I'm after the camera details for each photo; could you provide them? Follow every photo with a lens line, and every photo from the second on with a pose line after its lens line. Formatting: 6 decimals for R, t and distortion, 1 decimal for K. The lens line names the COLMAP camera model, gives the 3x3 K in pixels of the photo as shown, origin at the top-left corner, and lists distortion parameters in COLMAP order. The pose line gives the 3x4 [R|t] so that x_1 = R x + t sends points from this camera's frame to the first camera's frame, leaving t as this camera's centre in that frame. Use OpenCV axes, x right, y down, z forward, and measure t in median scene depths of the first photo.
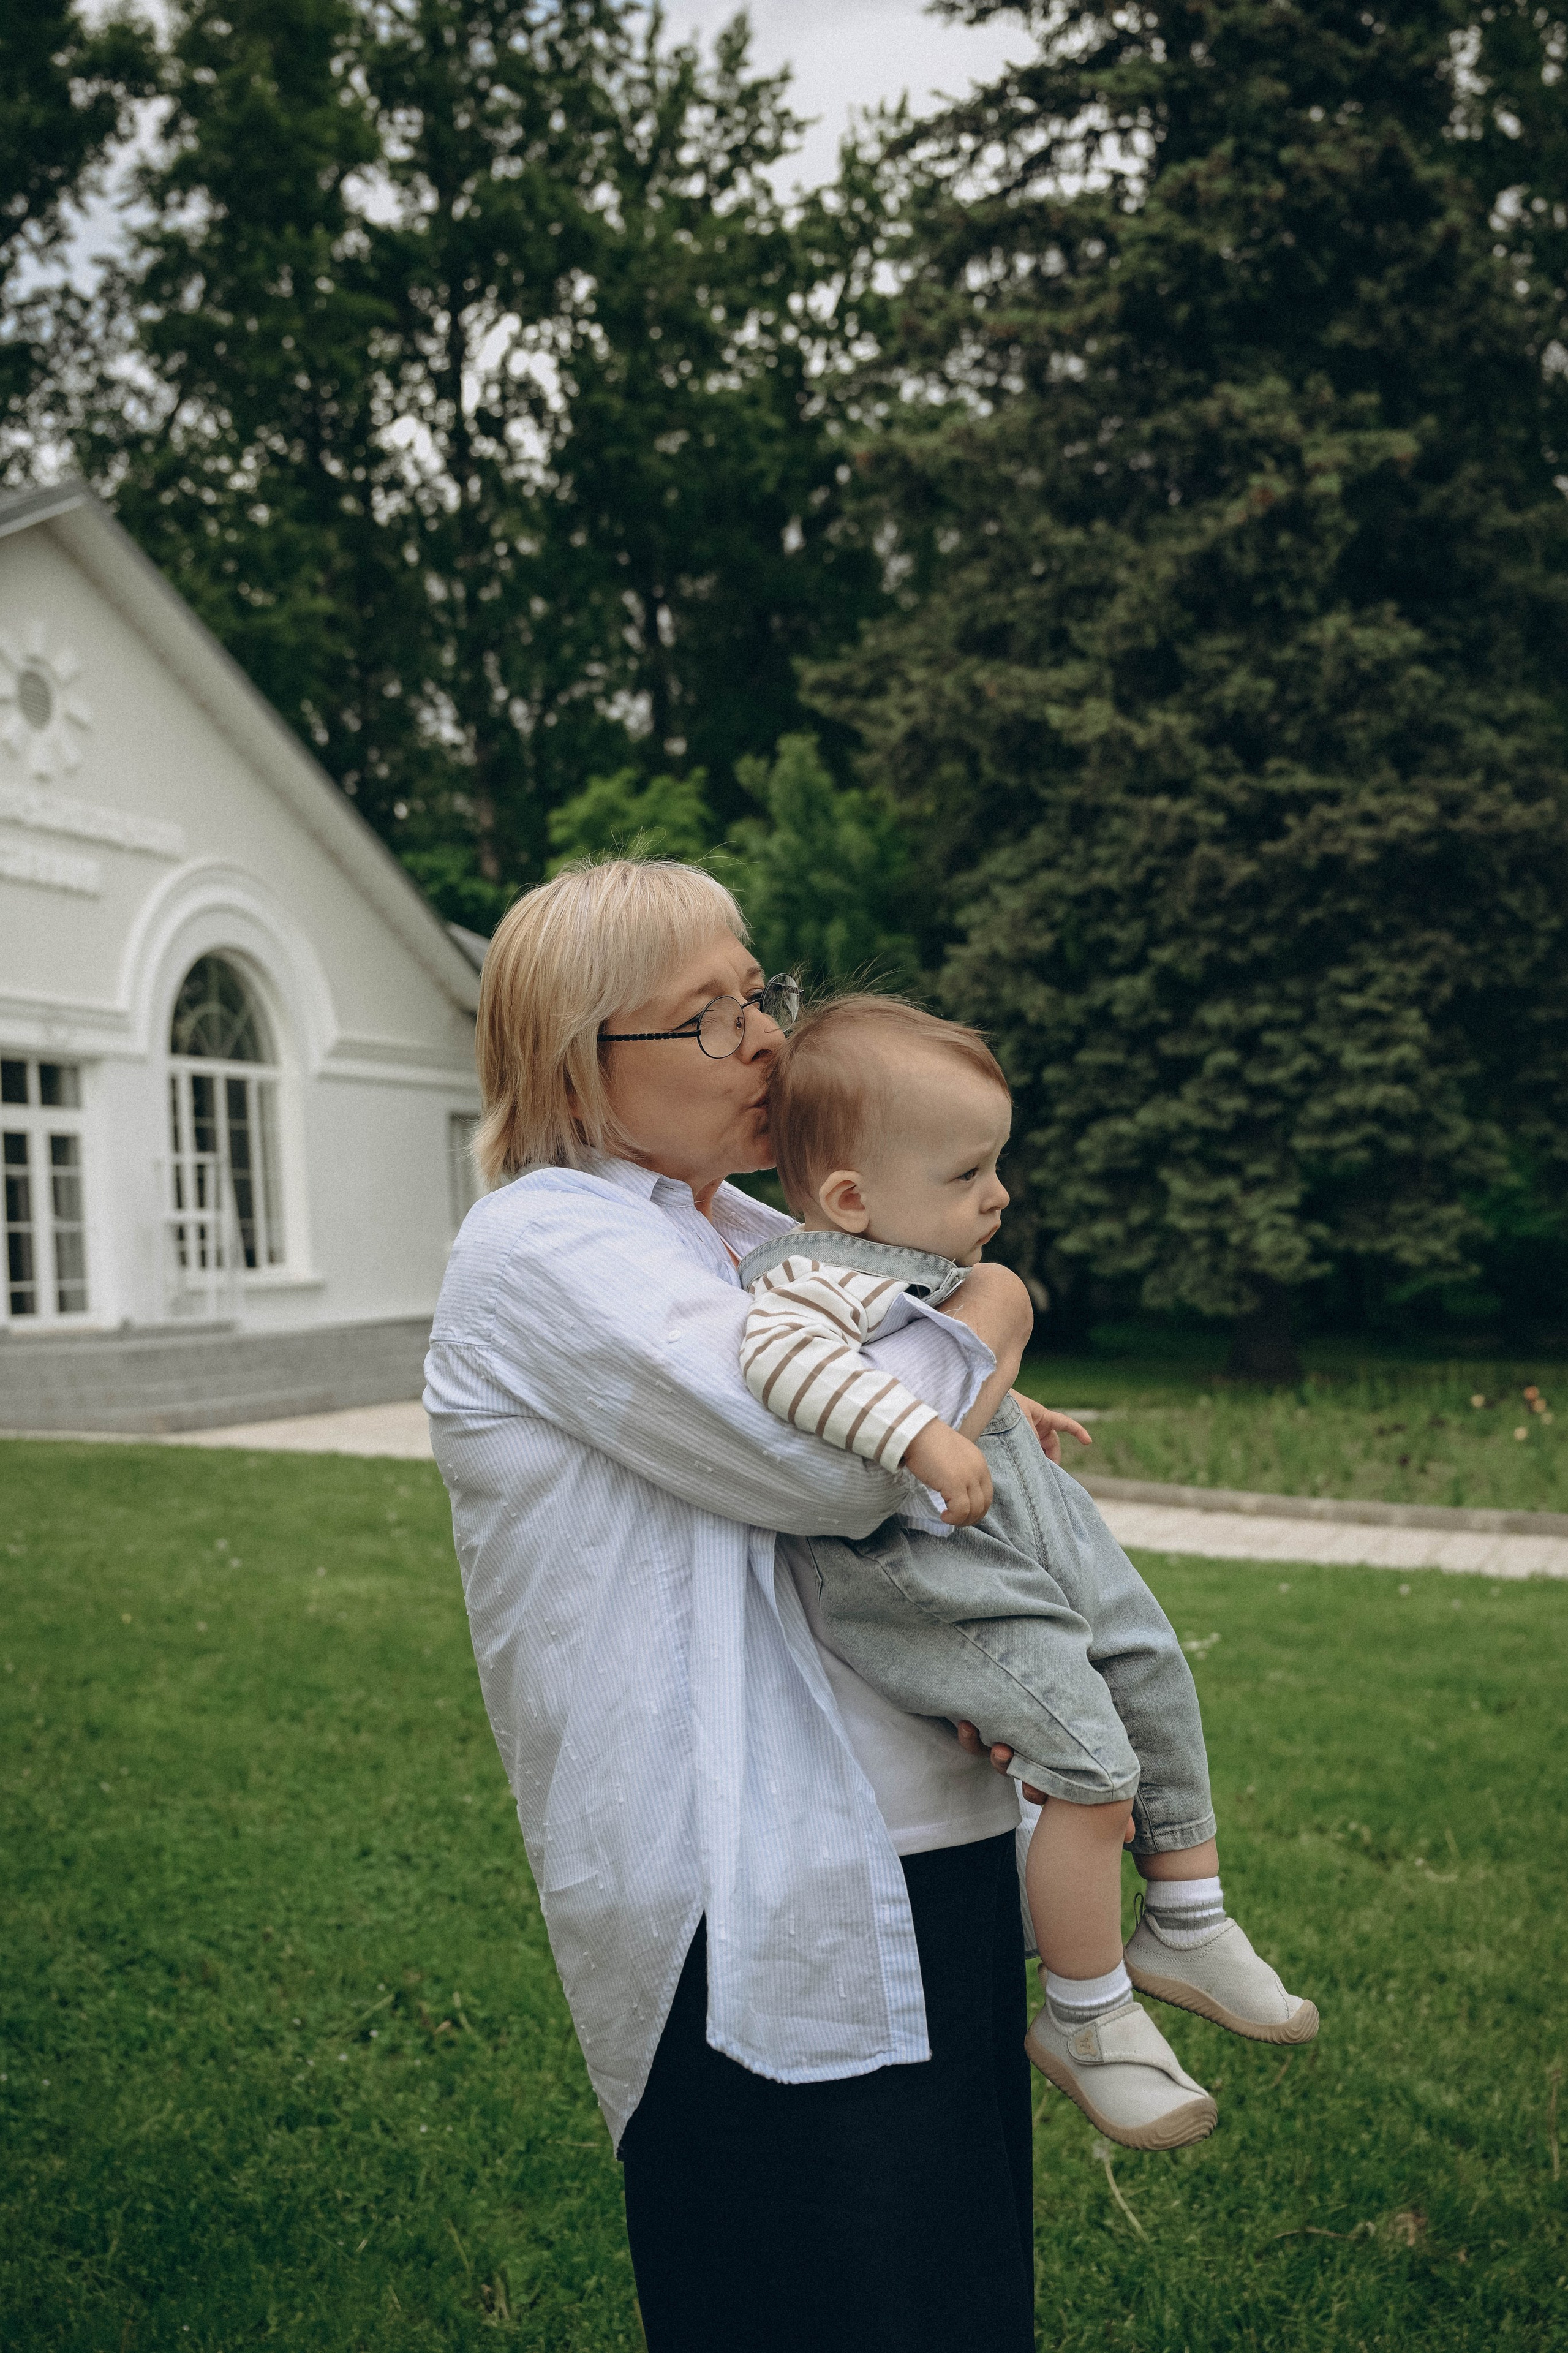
lens RADIAL K [[2530.9, 0, 781.5], [0, 2530.9, 1137.6], [0, 0, 1]] dist [0.008946, 0.000000]
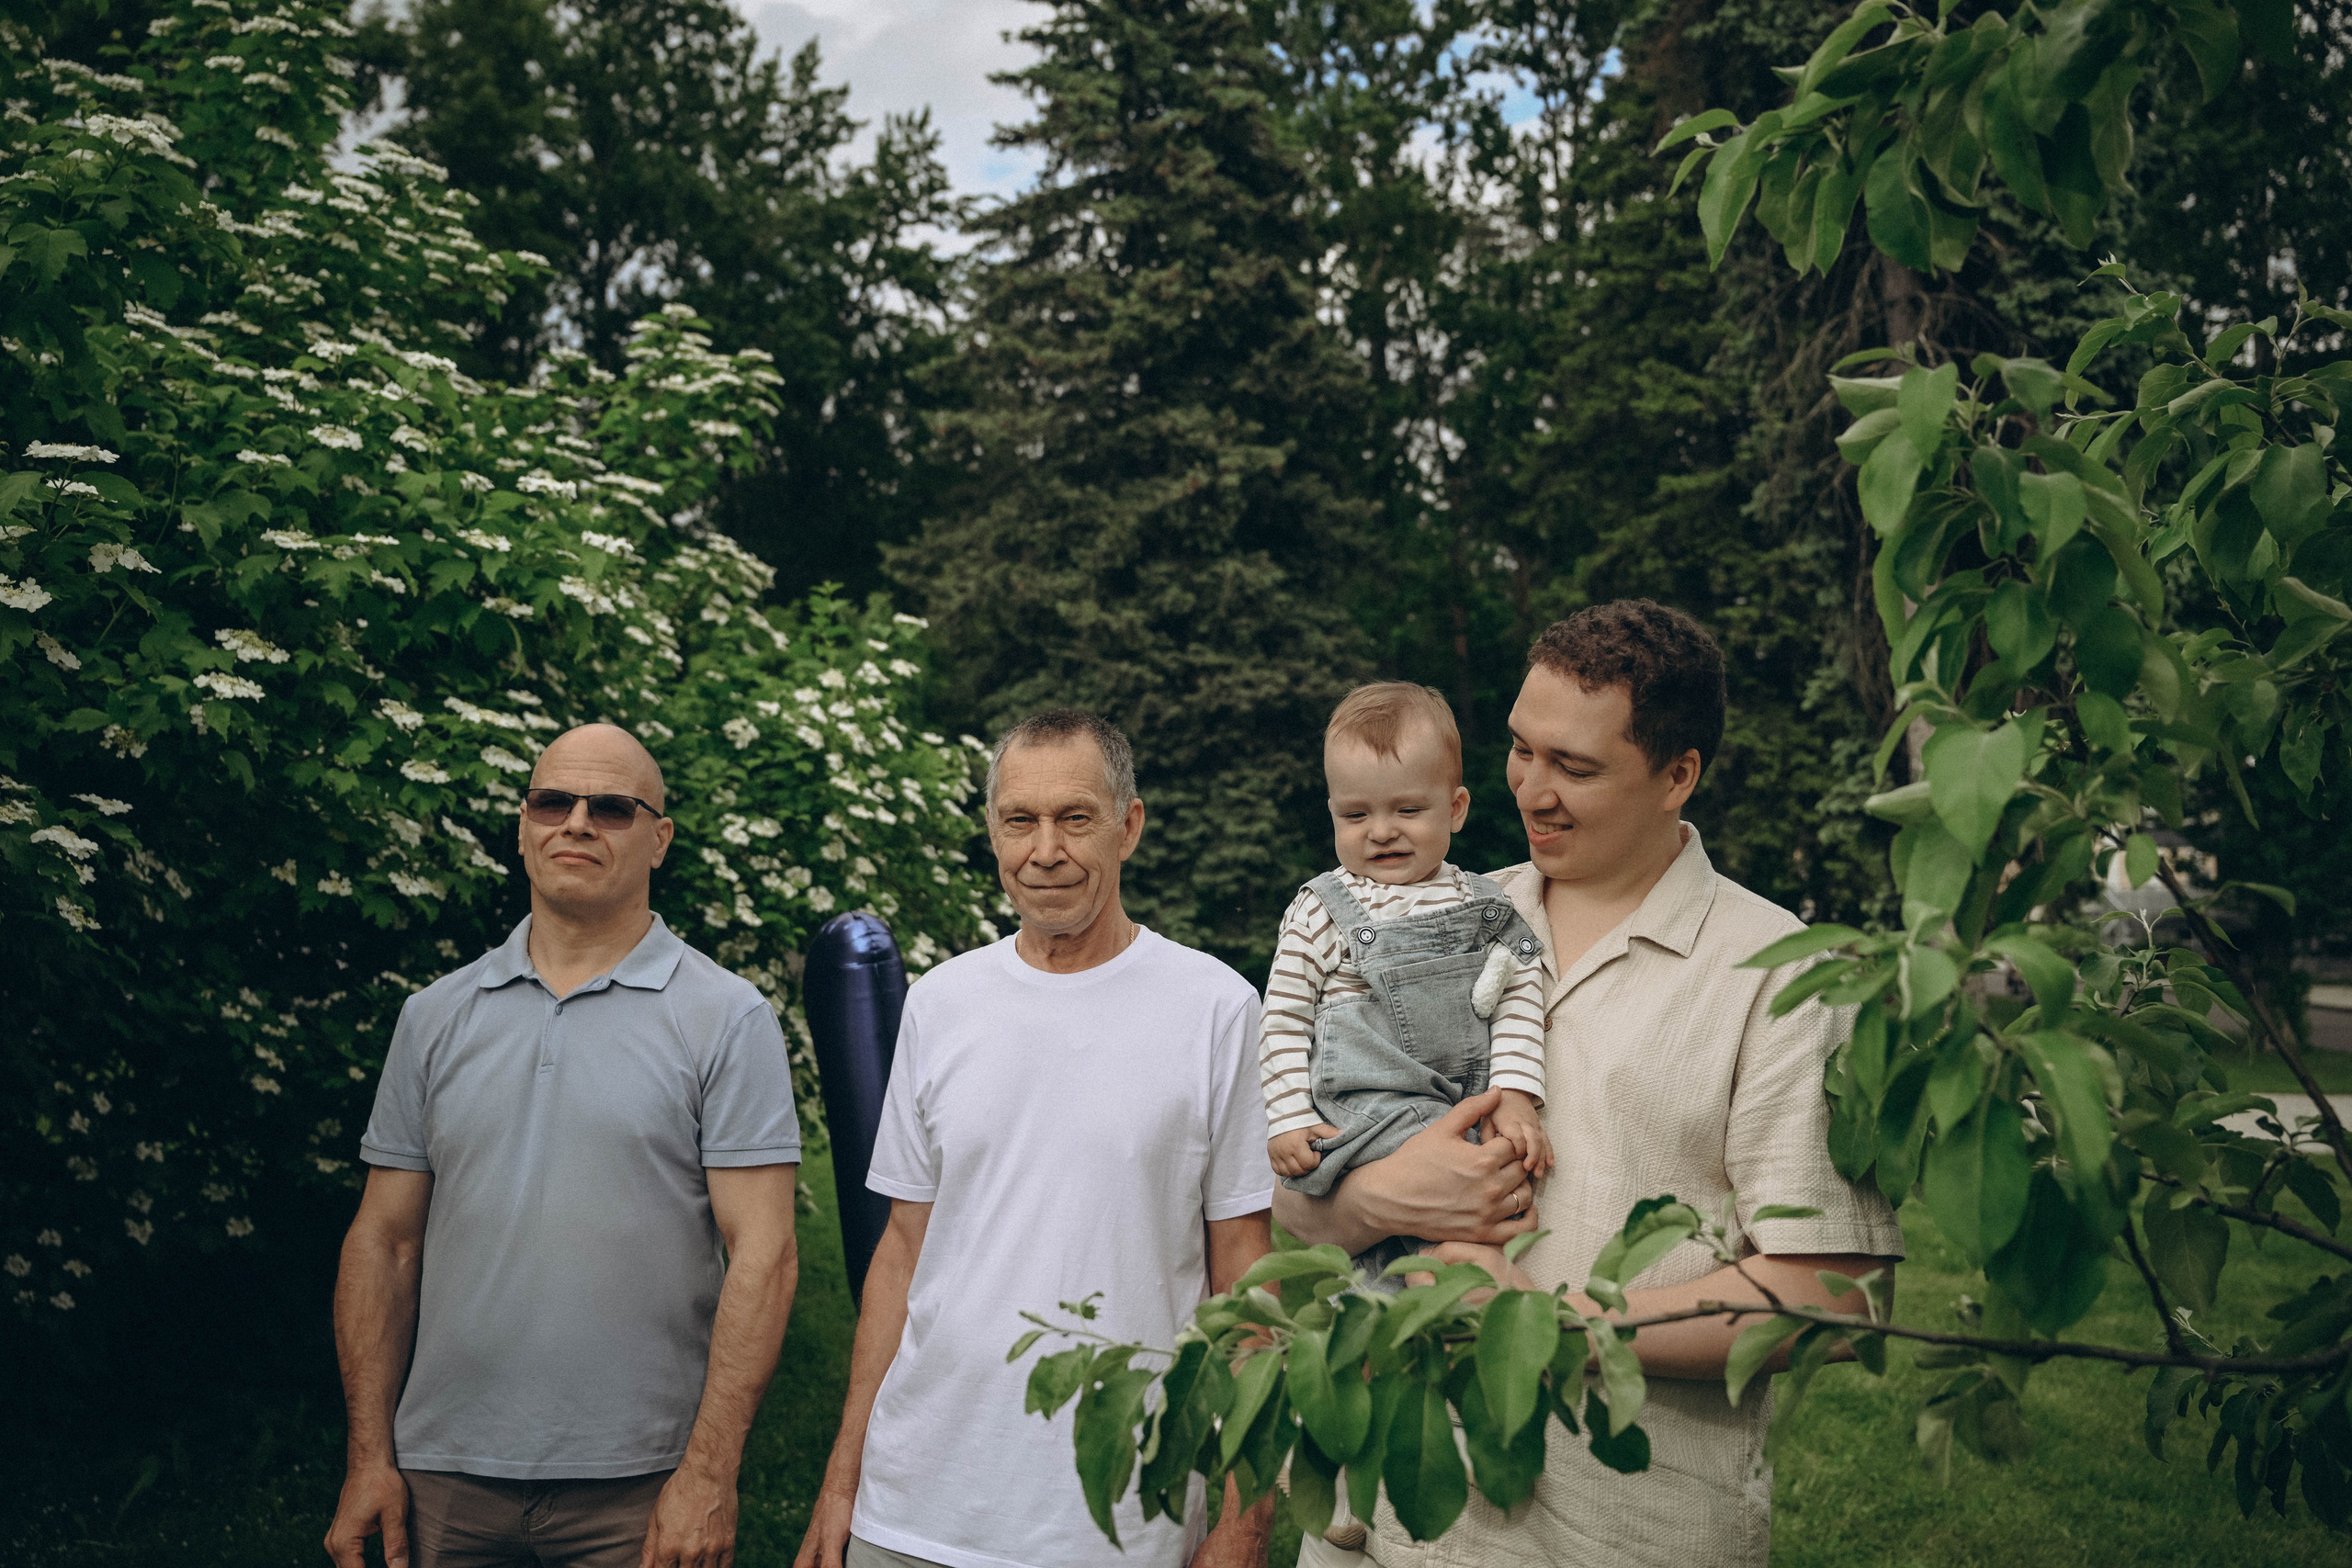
lens RADIAL K [[1987.3, 0, 1160.7], [0, 1987.3, 780.8], [0, 0, 1]] dist [-0.019055, -0.006035]
pose [[0.976161, 0.049312, 0.211374, -0.083416], [-0.043832, 0.998572, -0.030533, -0.018916], [-0.212578, 0.020540, 0.976928, -0.221840]]
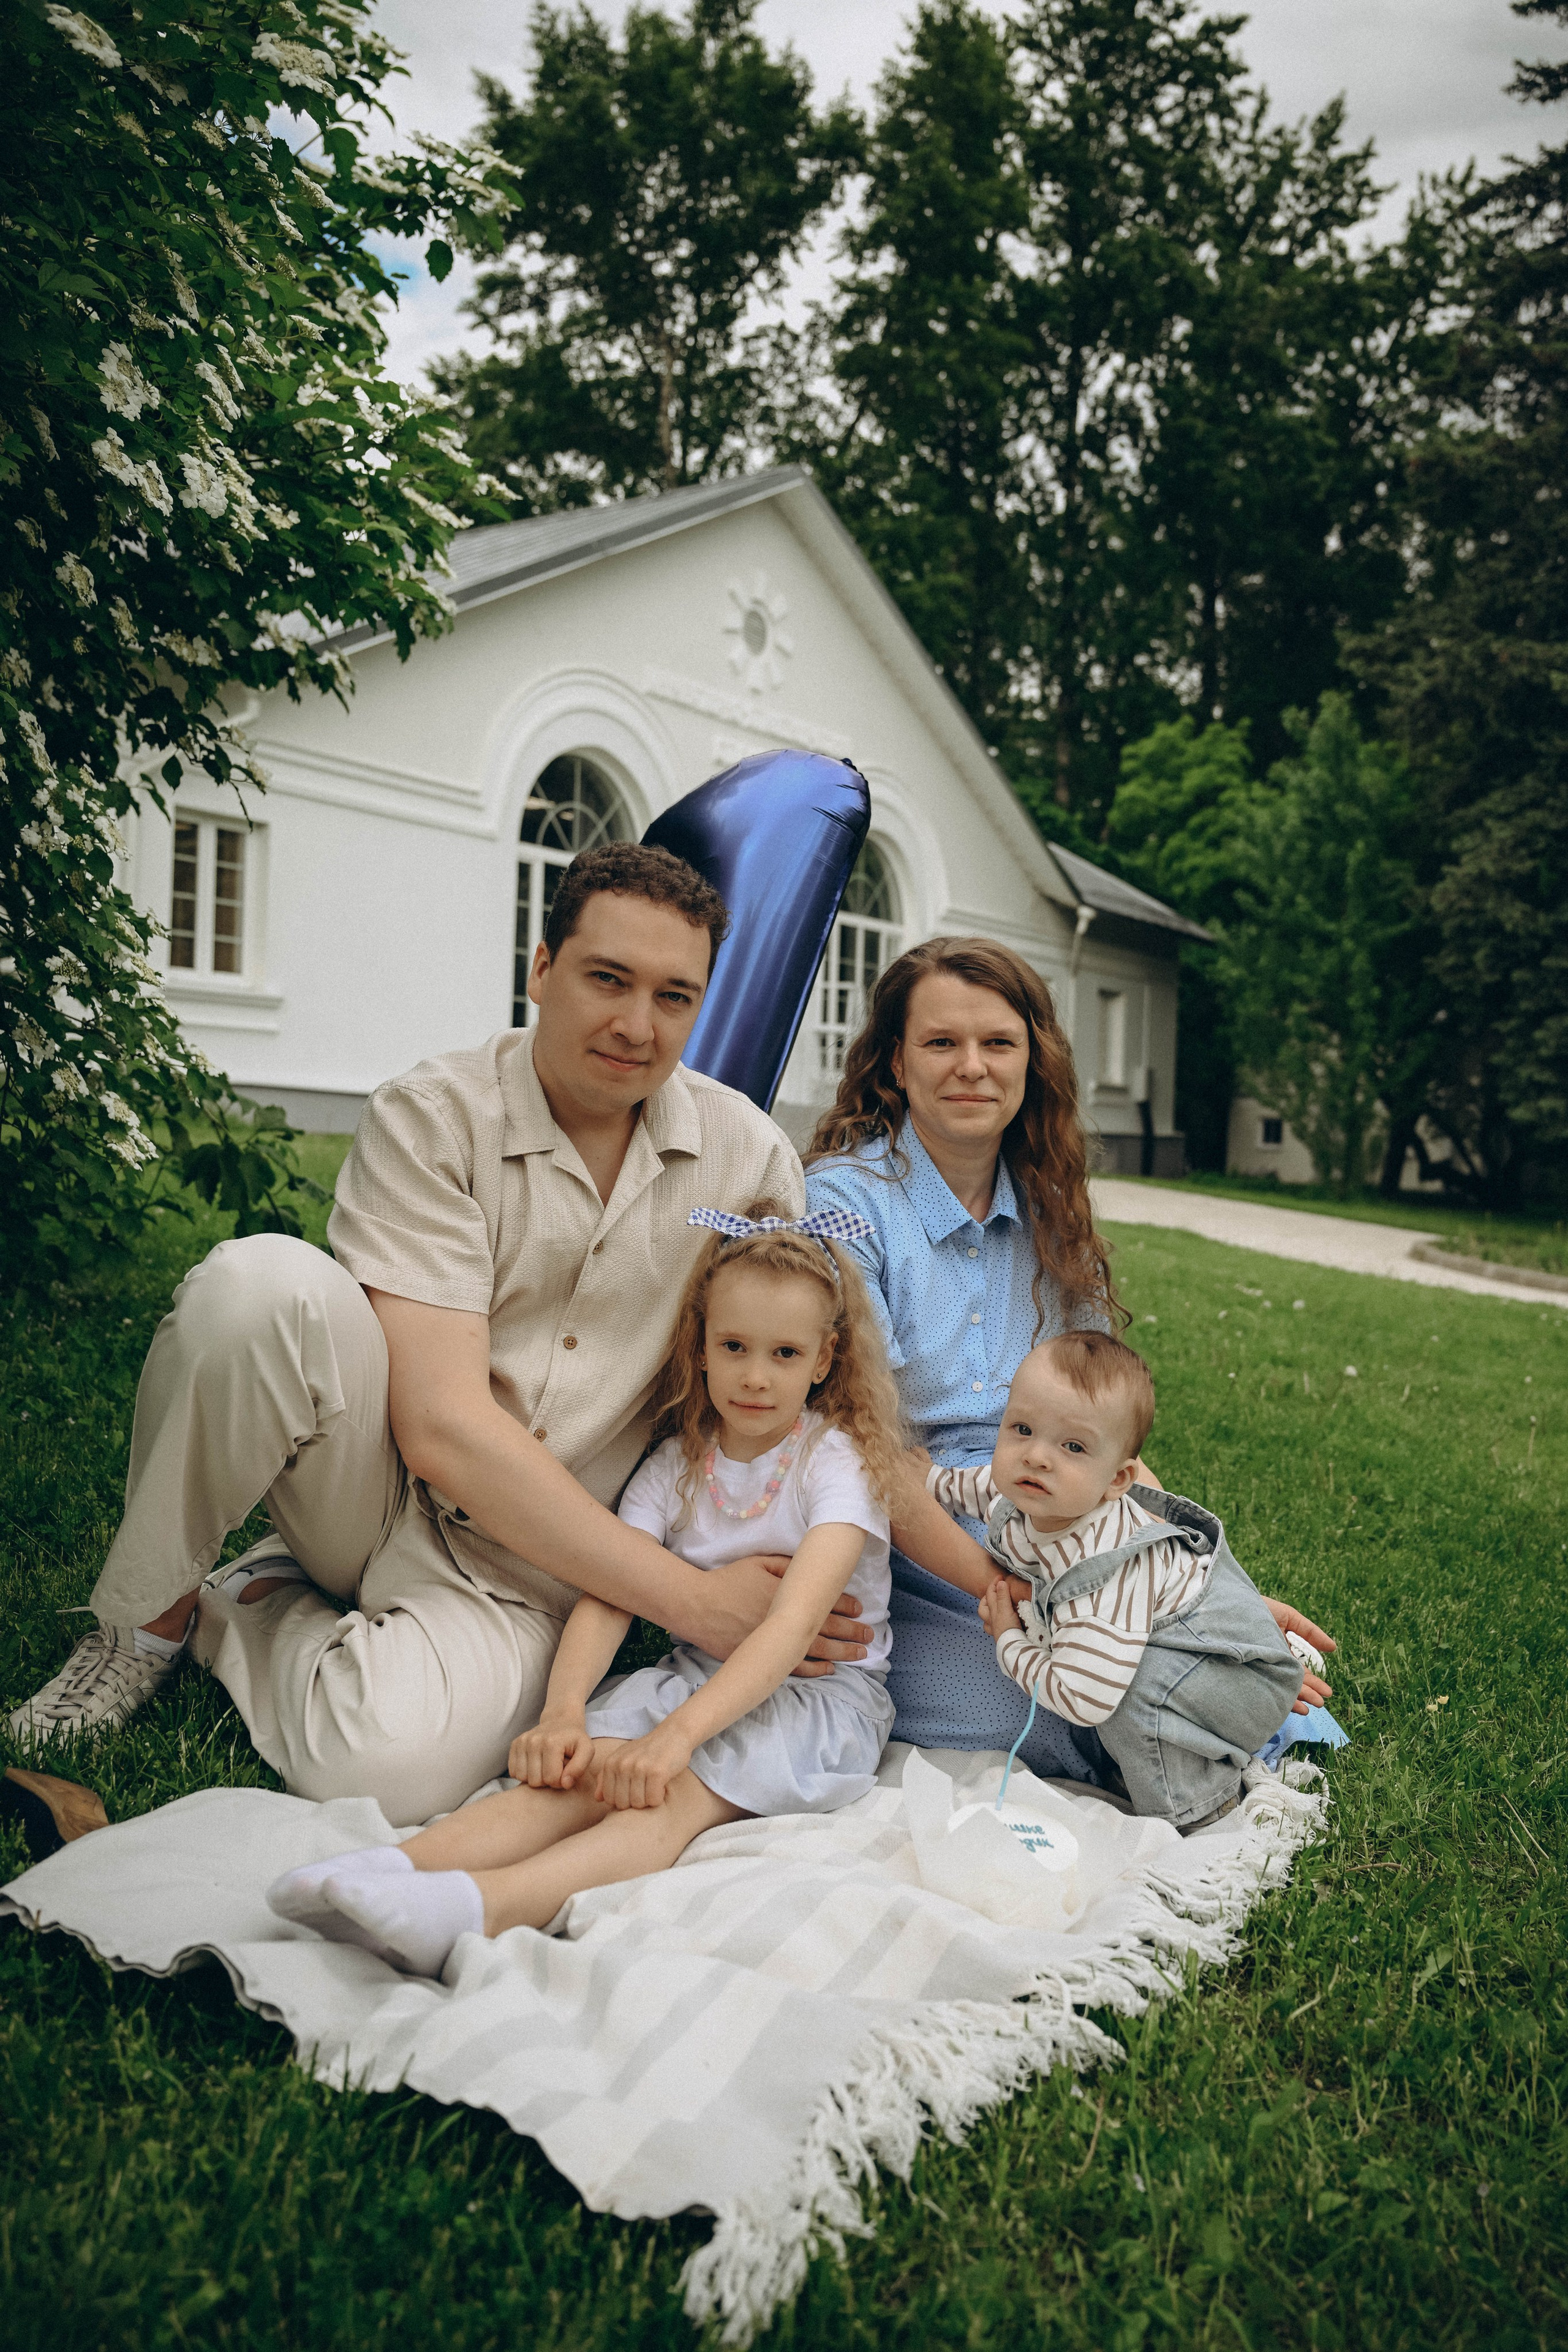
lens RADIAL K [[2005.5, 0, 794.4], [0, 2005.5, 1168.7], [0, 0, 1]] dist [0.007143, -0.006274]
pose [[0.970668, 0.100319, -0.218493, -0.012647], [-0.085046, 0.993300, 0.078243, 0.021392], [0.224878, -0.057366, 0.972697, -0.038213]]
